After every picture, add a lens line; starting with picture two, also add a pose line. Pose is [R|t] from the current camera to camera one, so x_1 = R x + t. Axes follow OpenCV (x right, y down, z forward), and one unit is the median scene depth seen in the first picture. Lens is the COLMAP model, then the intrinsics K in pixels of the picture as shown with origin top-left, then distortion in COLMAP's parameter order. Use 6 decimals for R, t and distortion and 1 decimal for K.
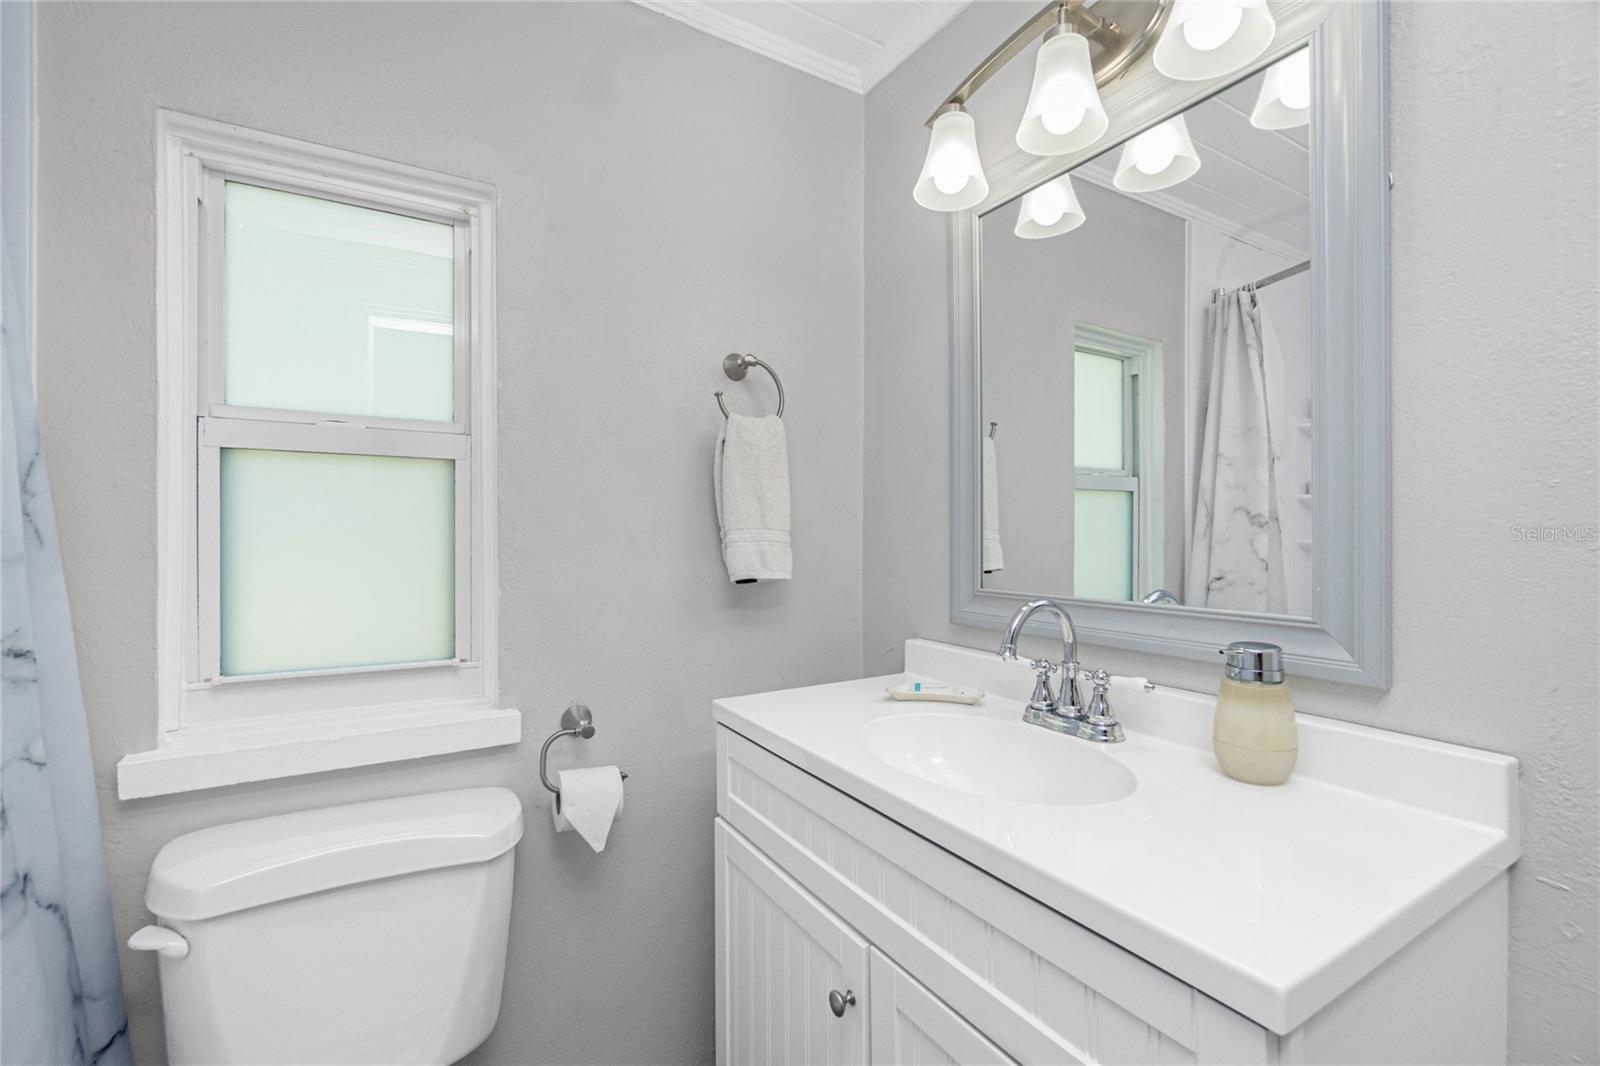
lens RADIAL K [[708.1, 0, 798.1], [0, 708.1, 536.7], [0, 0, 1]] dist [0.012906, 0.000958]
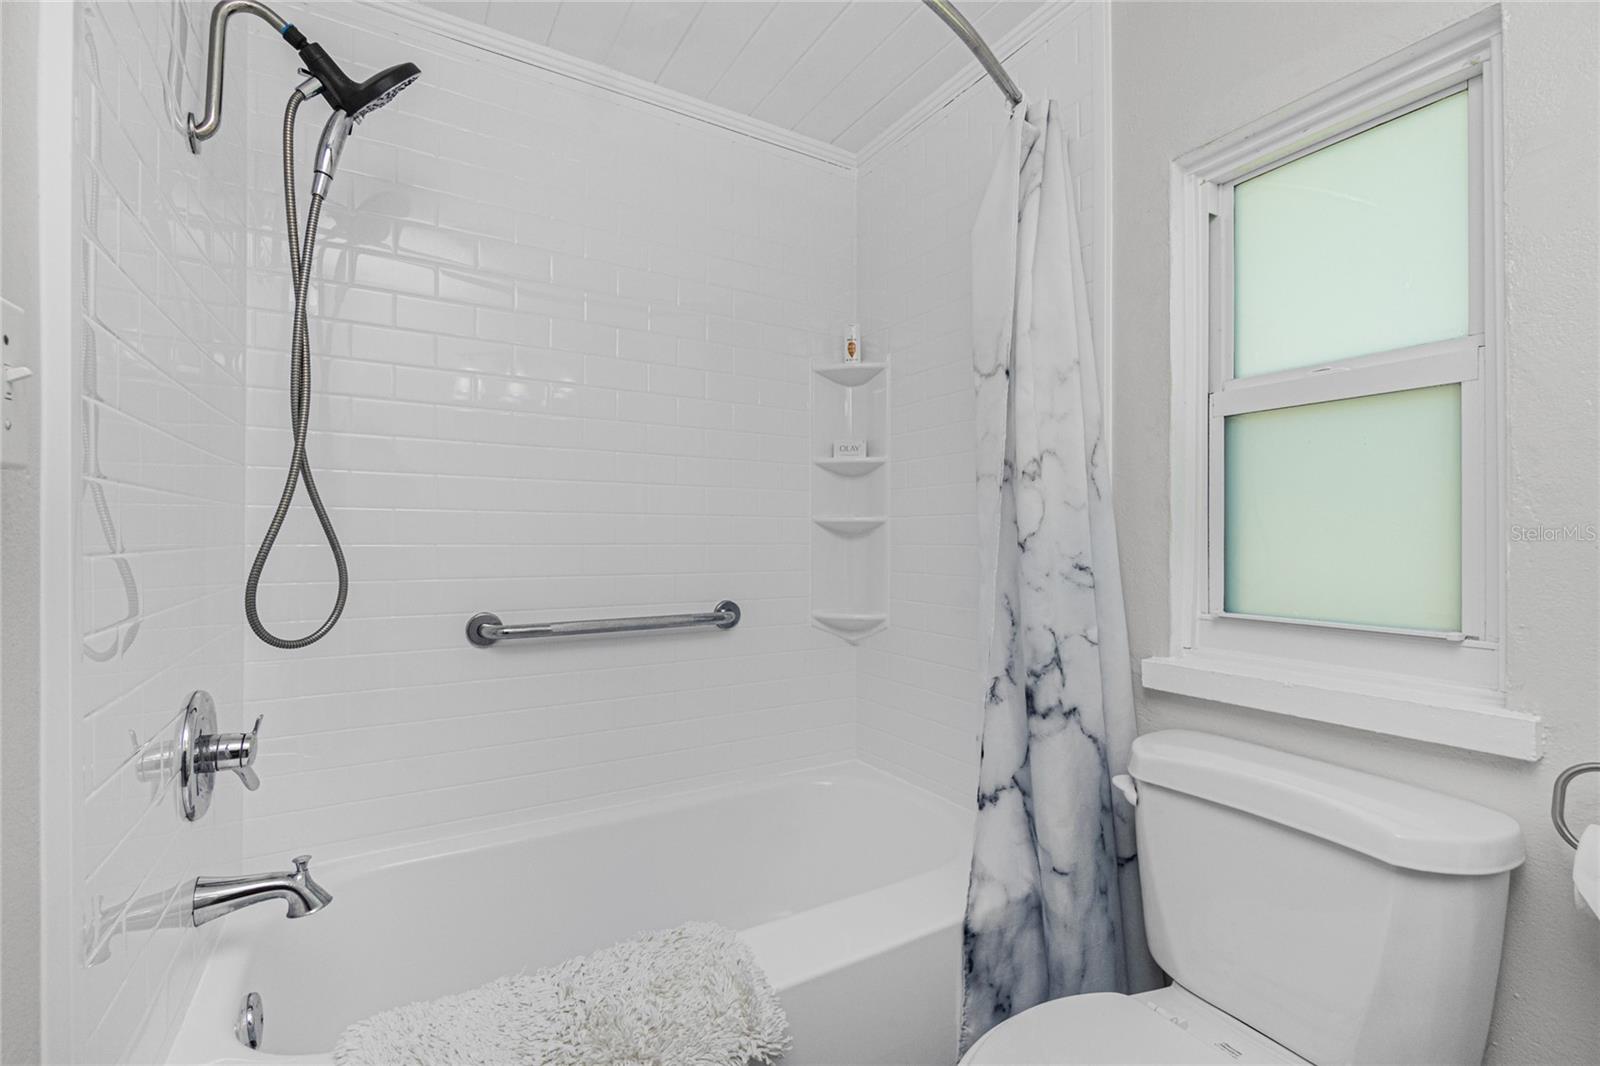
lens RADIAL K [[708.1, 0, 798.4], [0, 708.1, 529.7], [0, 0, 1]] dist [0.012906, 0.000958]
pose [[0.020968, -0.014740, -0.999671, 0.352765], [-0.010307, 0.999835, -0.014959, 0.089001], [0.999727, 0.010617, 0.020813, 0.289919]]
